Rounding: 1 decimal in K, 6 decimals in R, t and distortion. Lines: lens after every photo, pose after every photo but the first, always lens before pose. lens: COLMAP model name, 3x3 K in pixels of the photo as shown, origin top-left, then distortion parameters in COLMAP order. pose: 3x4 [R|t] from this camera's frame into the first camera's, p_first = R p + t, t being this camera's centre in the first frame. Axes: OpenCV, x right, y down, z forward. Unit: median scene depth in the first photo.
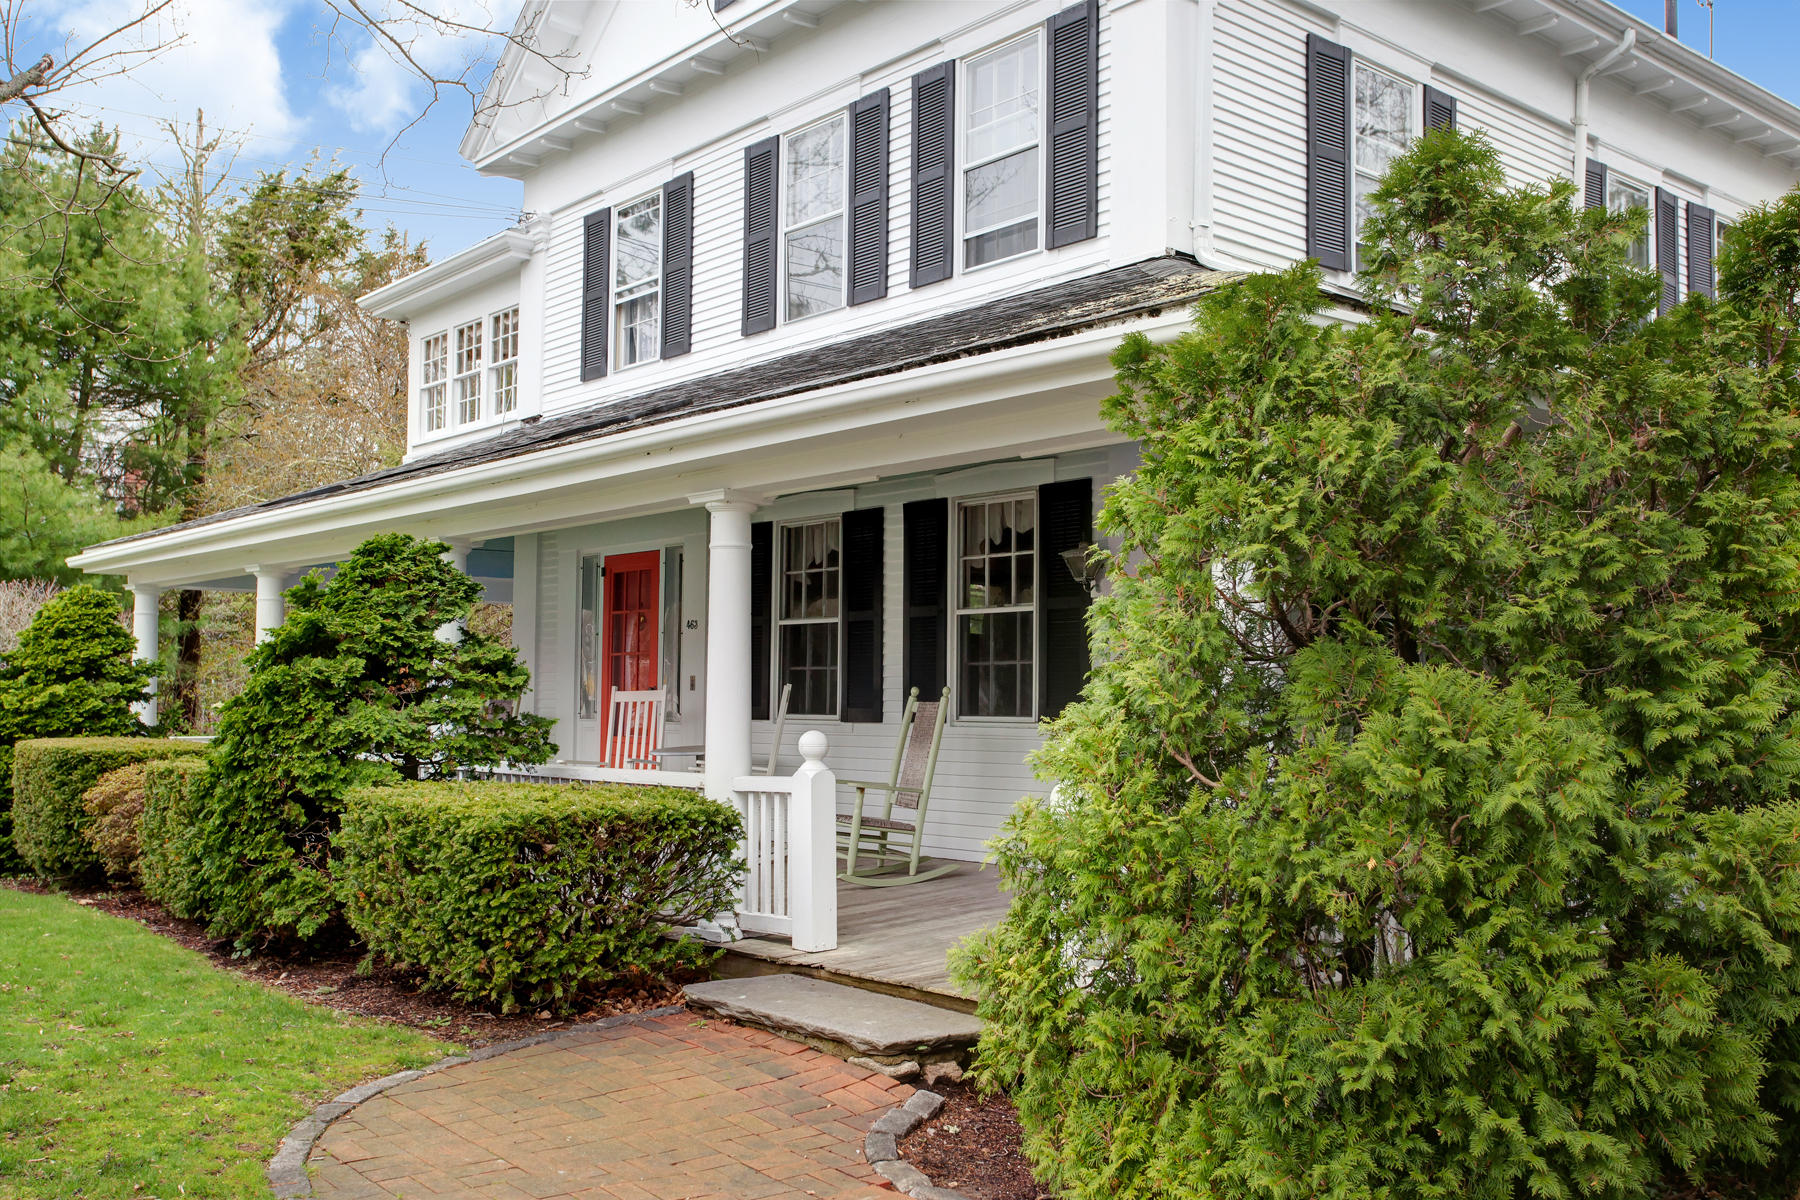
lens RADIAL K [[1669.5, 0, 908.3], [0, 1669.5, 599.0], [0, 0, 1]] dist [0.026119, 0.000000]
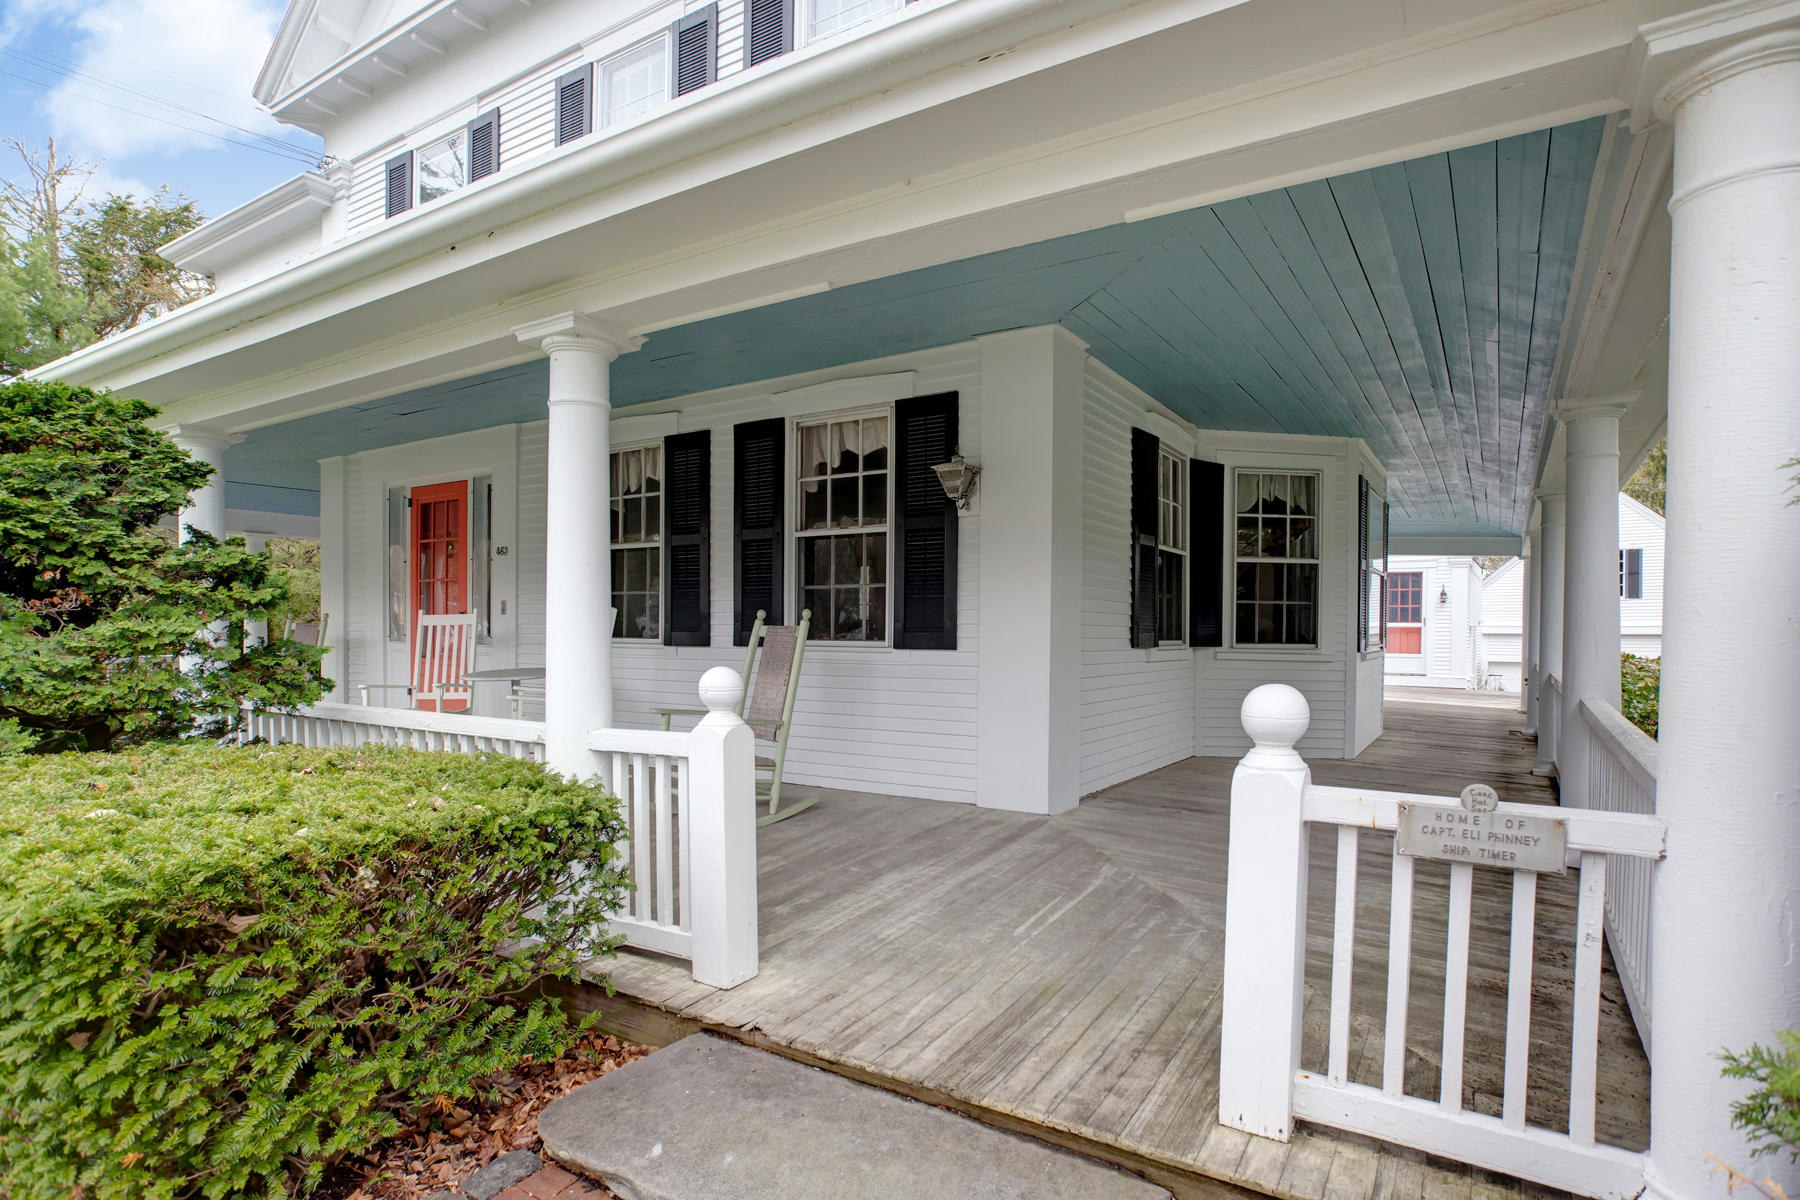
lens RADIAL K [[930.8, 0, 898.9], [0, 930.8, 645.6], [0, 0, 1]] dist [-0.029269, 0.011959]
pose [[0.958122, -0.005292, 0.286312, -0.088268], [-0.018157, 0.996695, 0.079183, 0.036012], [-0.285785, -0.081065, 0.954859, 0.567754]]
